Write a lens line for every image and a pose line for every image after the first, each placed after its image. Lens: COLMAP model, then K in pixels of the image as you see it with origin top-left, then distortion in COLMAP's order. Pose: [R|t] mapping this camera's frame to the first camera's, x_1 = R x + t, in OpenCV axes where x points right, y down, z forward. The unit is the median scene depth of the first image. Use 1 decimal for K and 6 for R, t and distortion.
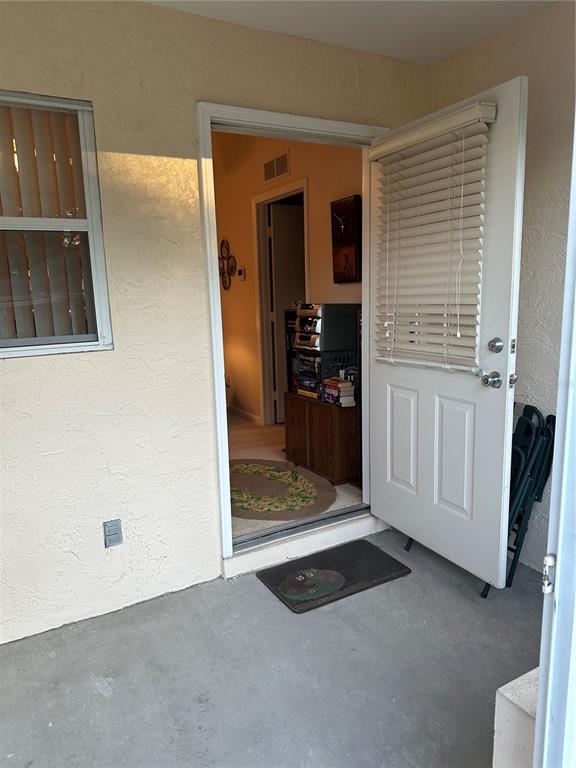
lens RADIAL K [[533.0, 0, 288.0], [0, 533.0, 384.0], [0, 0, 1]] dist [0.001374, -0.002276]
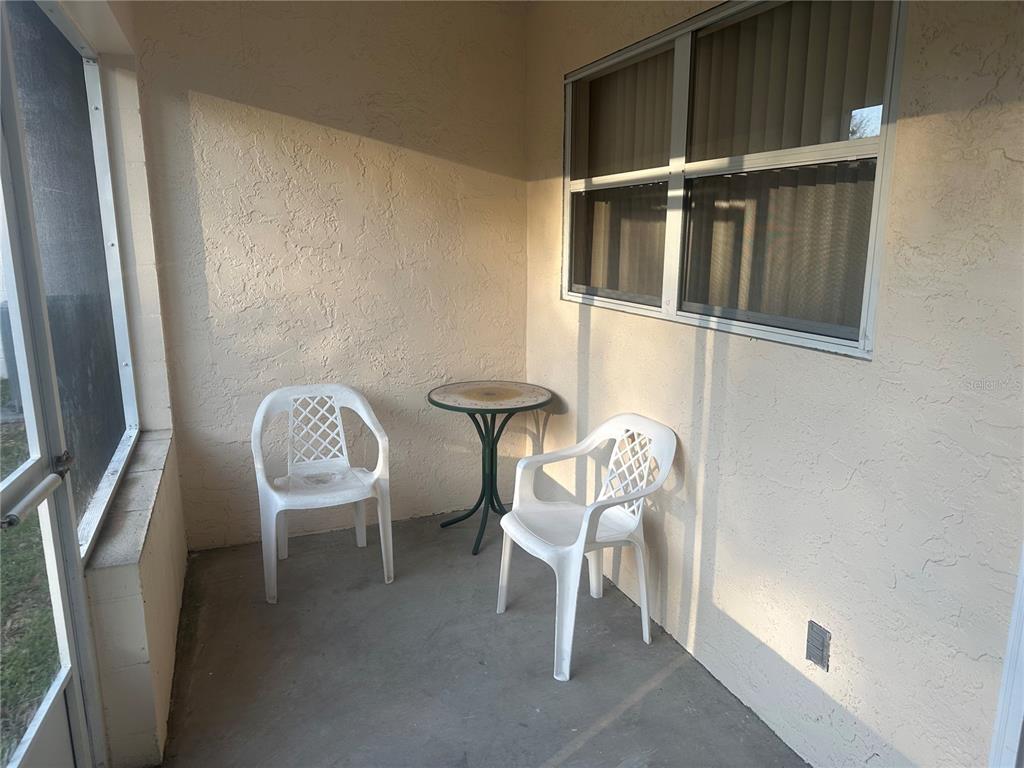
lens RADIAL K [[710.7, 0, 512.0], [0, 710.7, 384.0], [0, 0, 1]] dist [0.001374, -0.002276]
pose [[-0.134648, 0.241958, -0.960899, 0.473930], [-0.167581, 0.950200, 0.262747, -0.180939], [0.976620, 0.196407, -0.087395, 0.705733]]
